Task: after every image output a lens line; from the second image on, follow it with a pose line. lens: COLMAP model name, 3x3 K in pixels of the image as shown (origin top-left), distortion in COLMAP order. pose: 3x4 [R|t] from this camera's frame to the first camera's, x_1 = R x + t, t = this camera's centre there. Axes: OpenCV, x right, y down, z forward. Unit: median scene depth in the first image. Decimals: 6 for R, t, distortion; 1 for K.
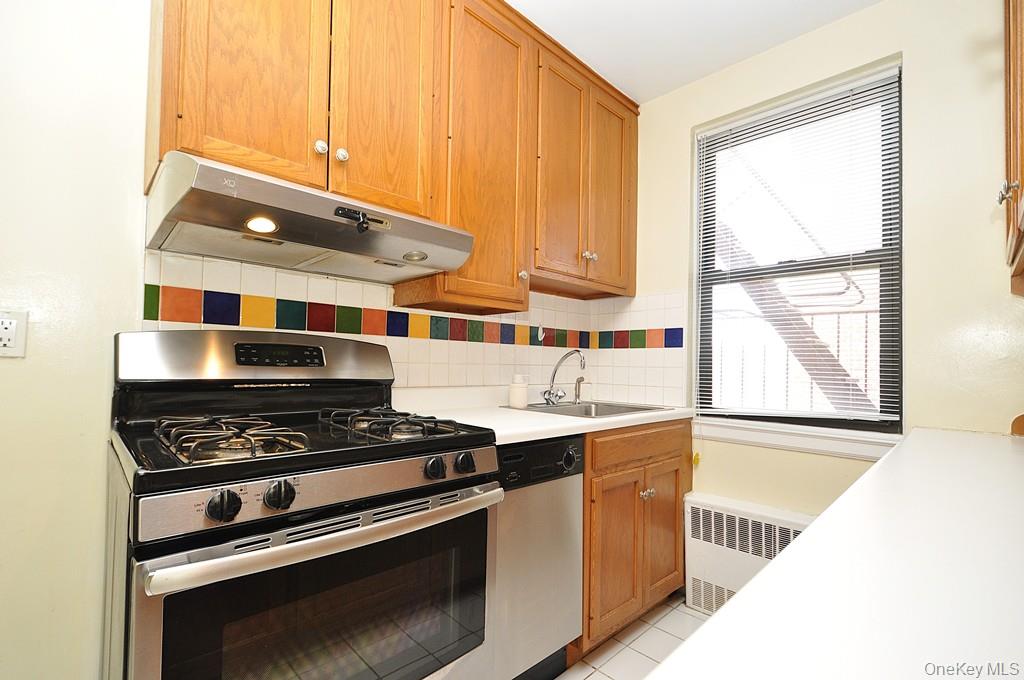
lens RADIAL K [[456.5, 0, 506.2], [0, 456.5, 354.2], [0, 0, 1]] dist [0.001078, -0.000380]
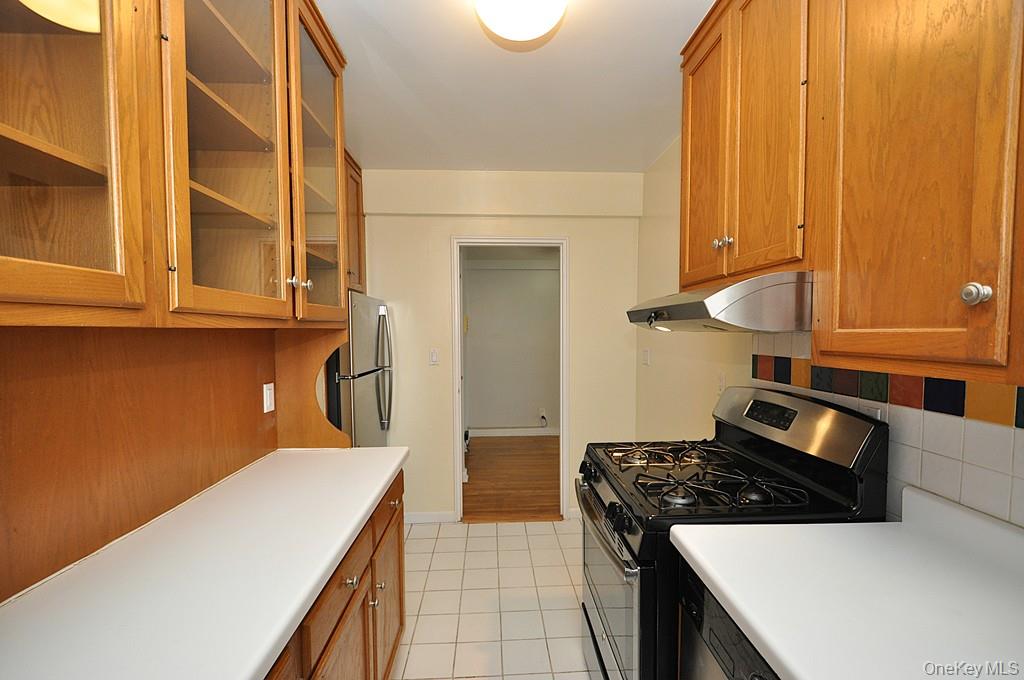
lens RADIAL K [[444.0, 0, 512.8], [0, 444.0, 352.8], [0, 0, 1]] dist [0.010533, -0.007324]
pose [[-0.661629, 0.017920, -0.749618, 0.542523], [0.005096, 0.999799, 0.019403, -0.124317], [0.749814, 0.009018, -0.661587, 0.894931]]
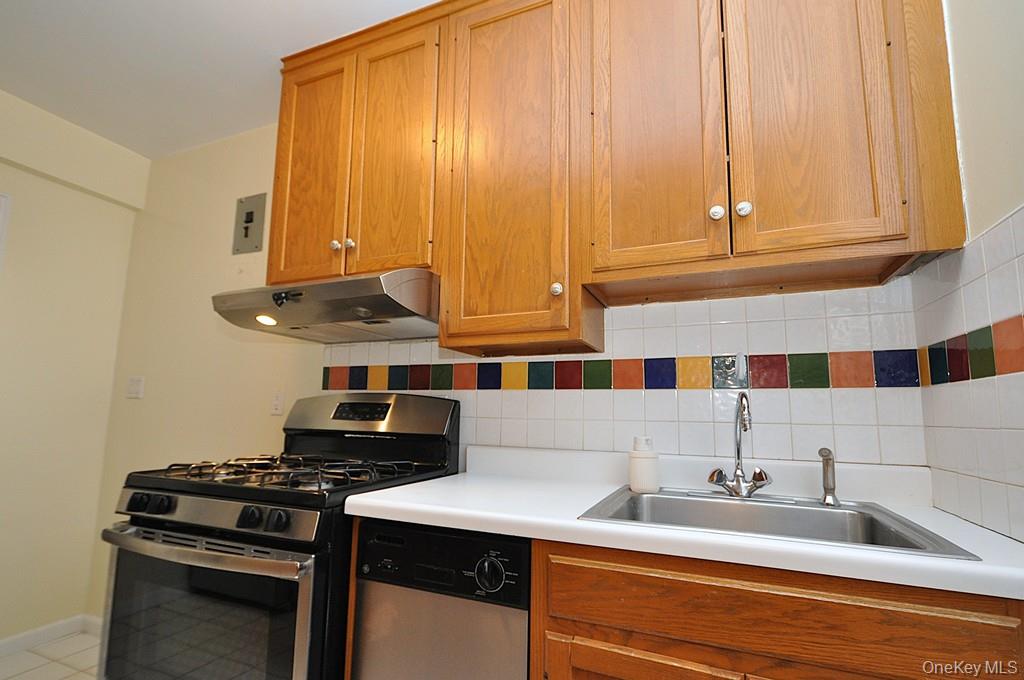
lens RADIAL K [[473.4, 0, 509.7], [0, 473.4, 354.0], [0, 0, 1]] dist [0.004754, -0.000065]
pose [[0.399030, -0.131908, -0.907400, 0.610331], [0.010625, 0.990197, -0.139271, 0.022302], [0.916876, 0.045932, 0.396520, 0.609984]]
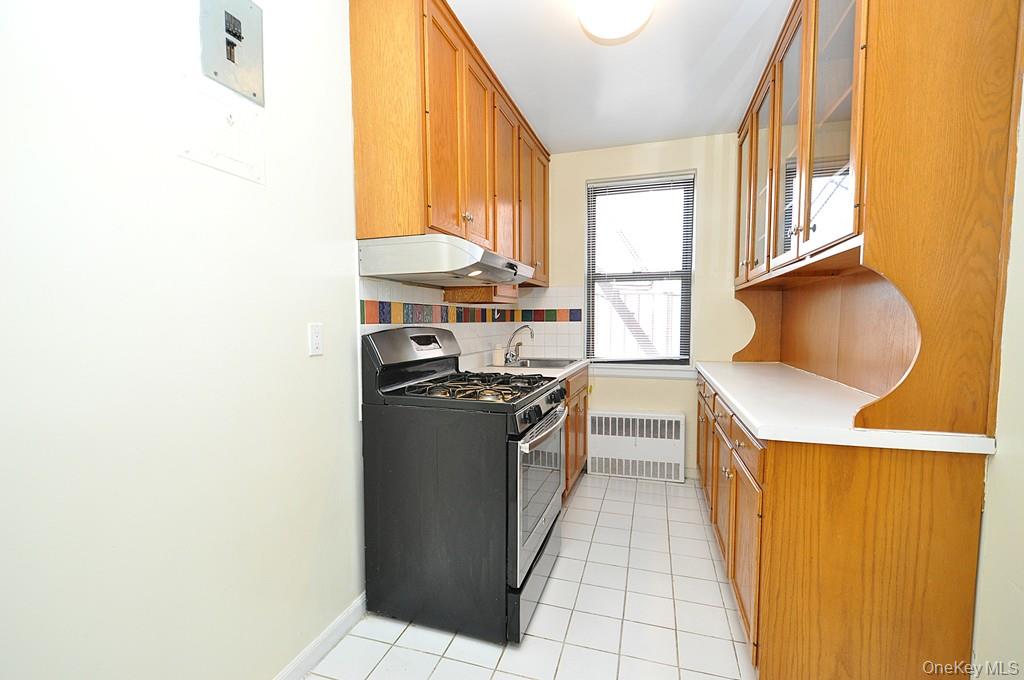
lens RADIAL K [[456.5, 0, 506.2], [0, 456.5, 354.2], [0, 0, 1]] dist [0.001078, -0.000380]
pose [[0.887357, -0.058362, 0.457375, -0.684219], [0.010693, 0.994295, 0.106129, -0.085220], [-0.460960, -0.089284, 0.882918, -0.356395]]
